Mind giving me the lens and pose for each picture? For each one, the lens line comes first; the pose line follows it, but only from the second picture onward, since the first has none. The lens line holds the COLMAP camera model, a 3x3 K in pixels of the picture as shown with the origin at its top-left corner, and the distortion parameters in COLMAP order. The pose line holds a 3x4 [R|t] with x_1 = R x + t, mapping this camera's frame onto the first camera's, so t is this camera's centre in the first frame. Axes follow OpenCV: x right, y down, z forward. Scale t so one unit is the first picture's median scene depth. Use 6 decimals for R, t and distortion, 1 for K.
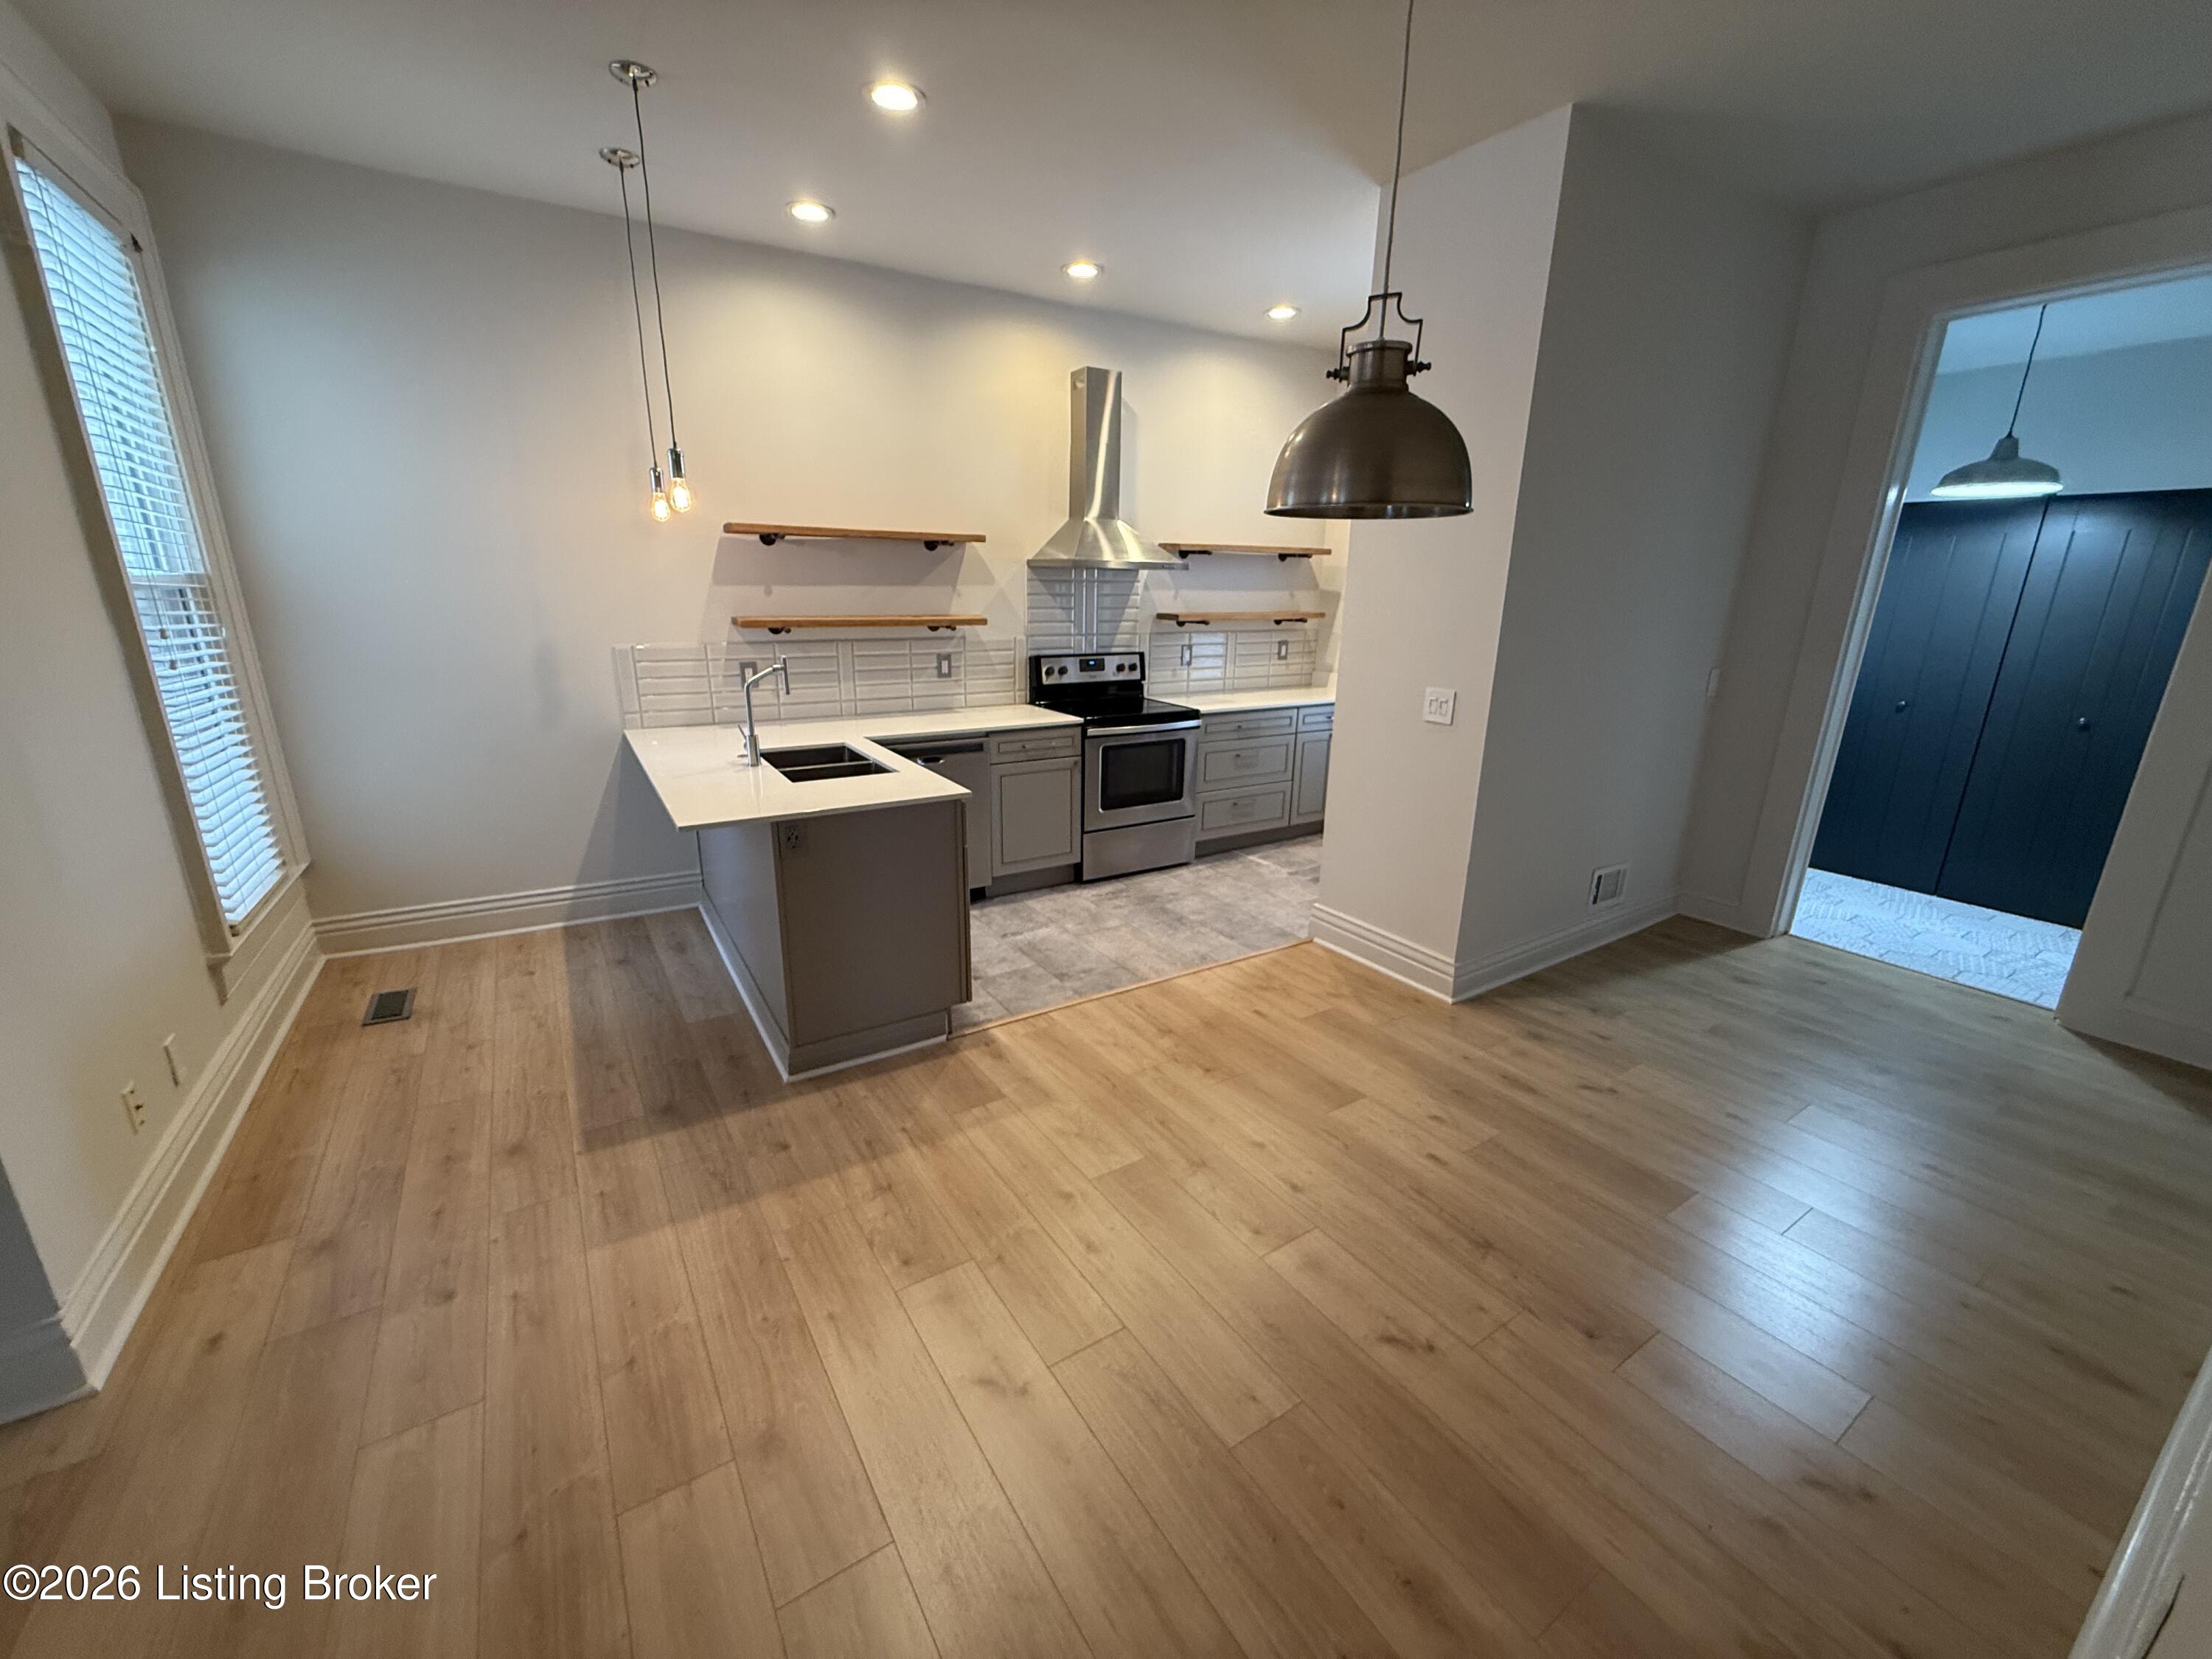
lens RADIAL K [[881.4, 0, 1106.0], [0, 881.4, 829.5], [0, 0, 1]] dist [-0.000775, -0.000196]
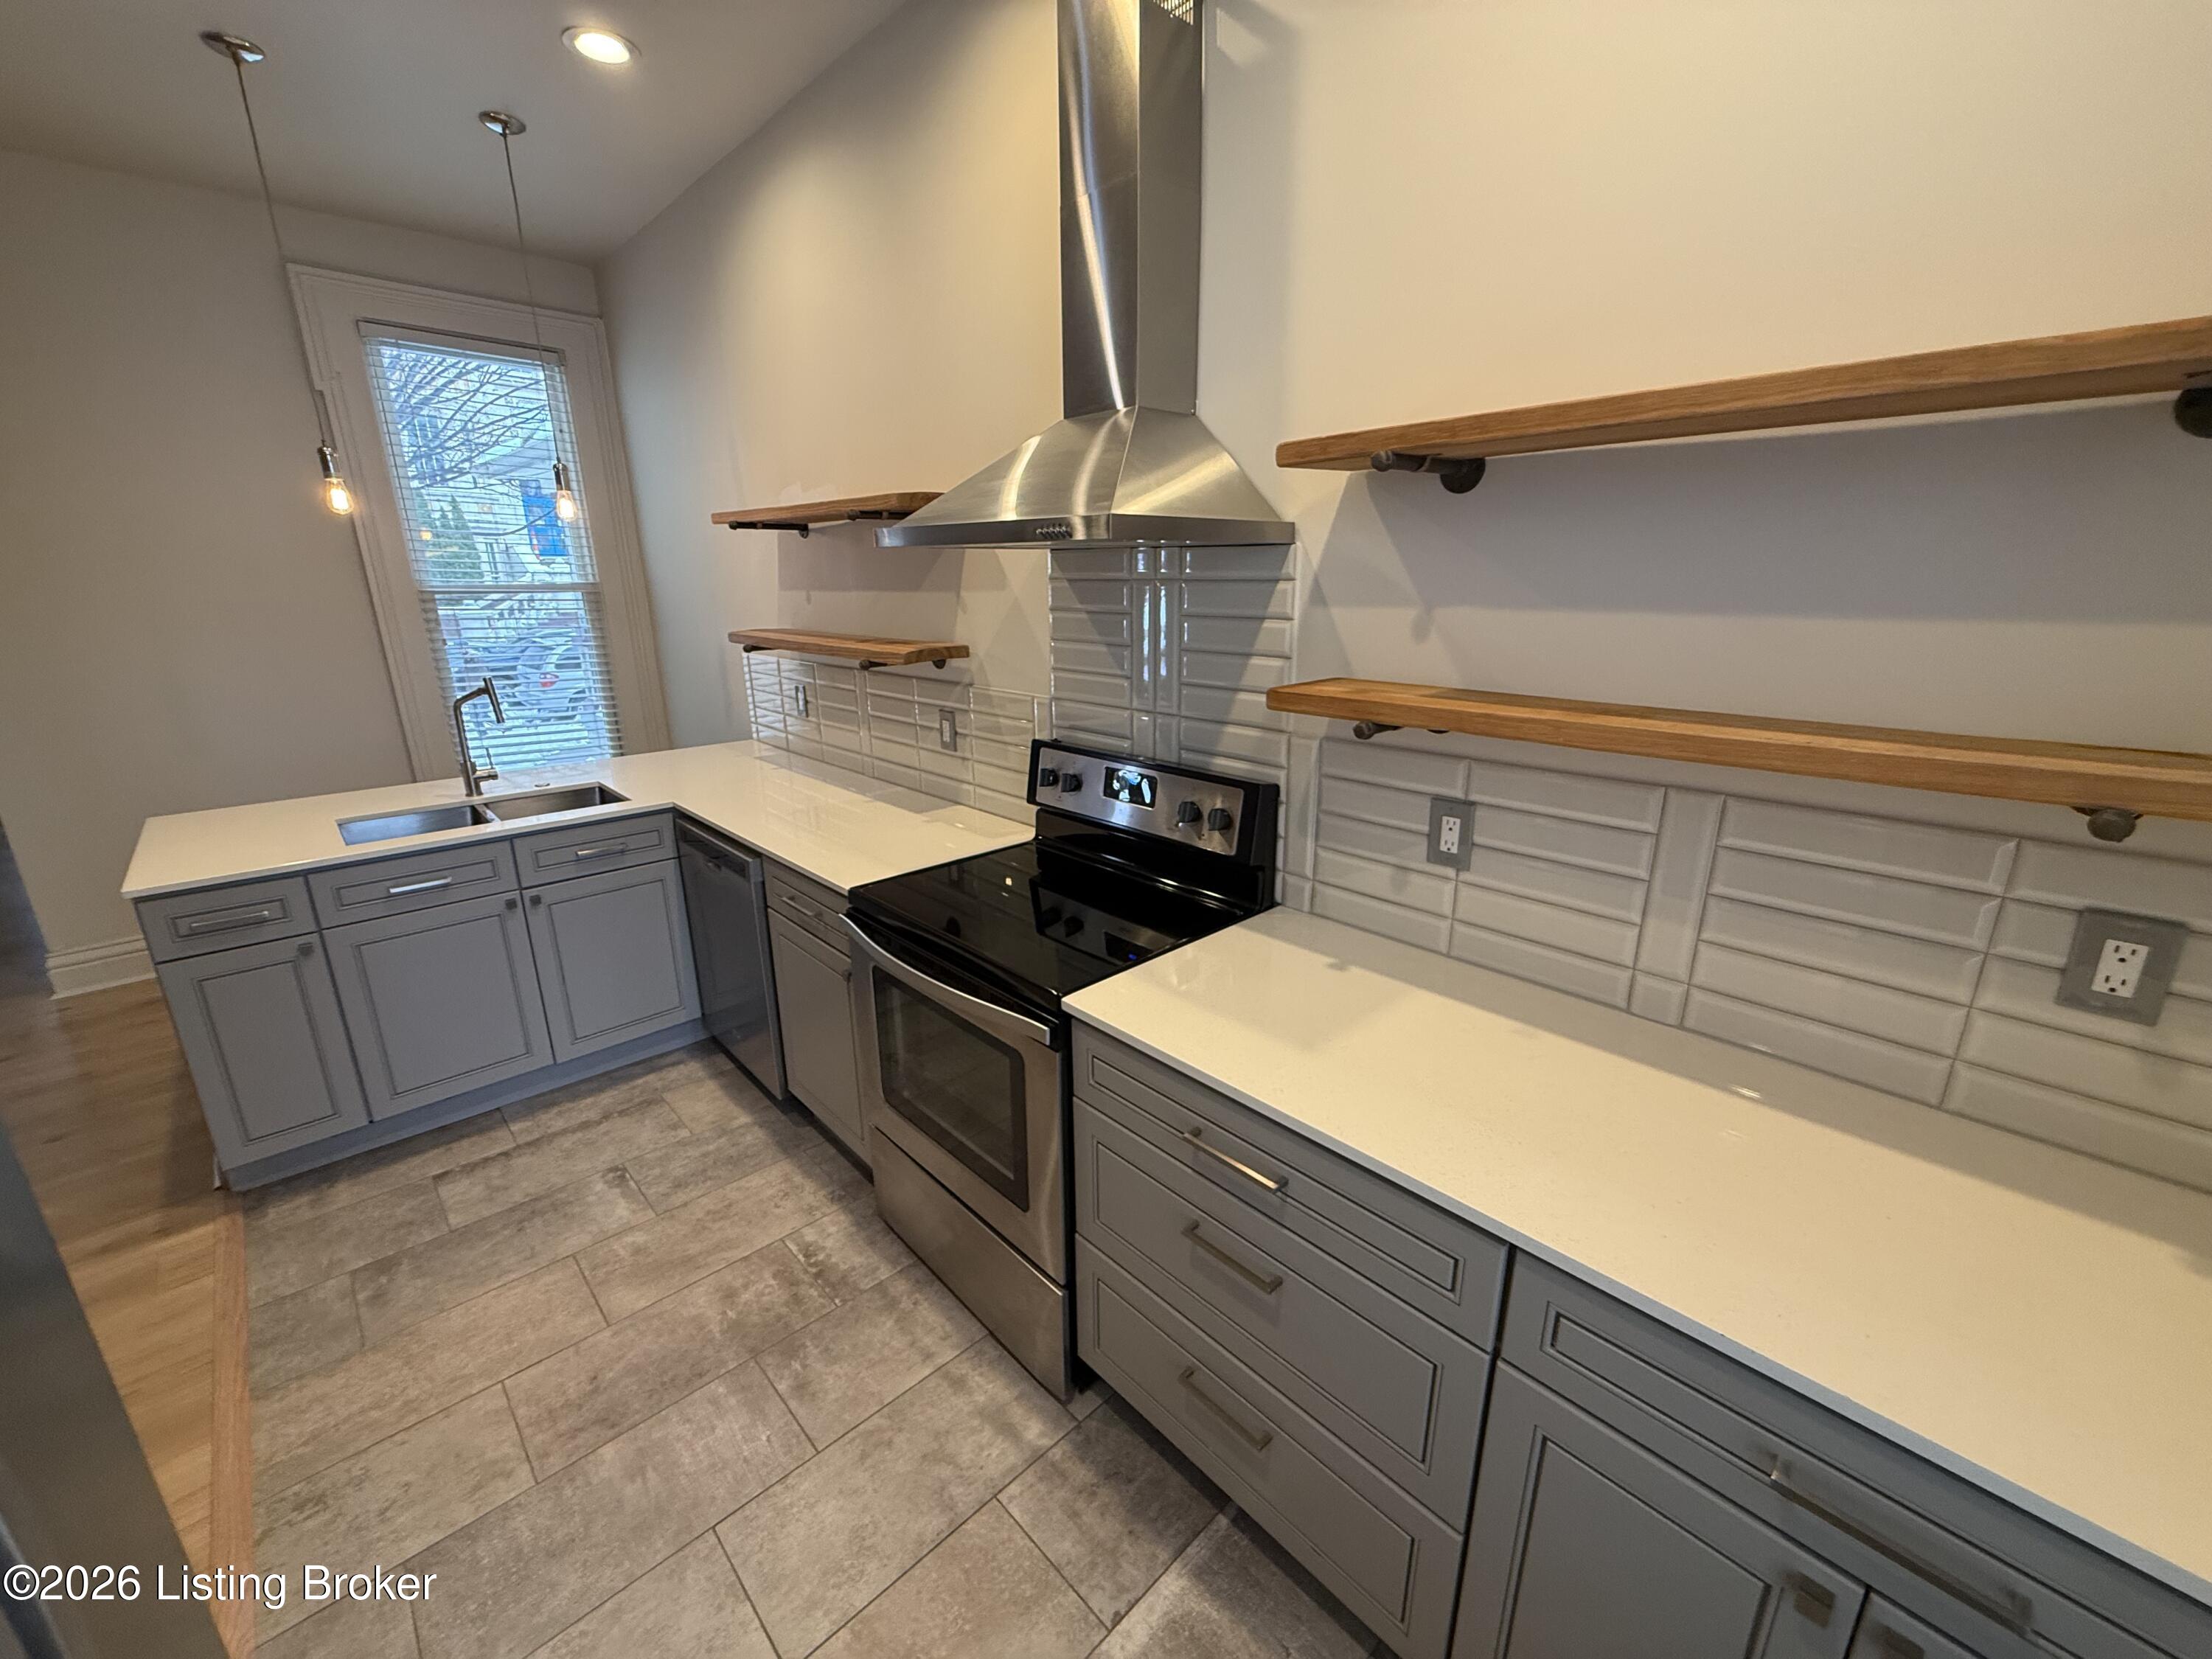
lens RADIAL K [[881.4, 0, 1106.0], [0, 881.4, 829.5], [0, 0, 1]] dist [-0.000775, -0.000196]
pose [[0.199966, 0.261149, -0.944360, 0.401490], [-0.256434, 0.944180, 0.206800, -0.270972], [0.945651, 0.200813, 0.255771, 0.967942]]
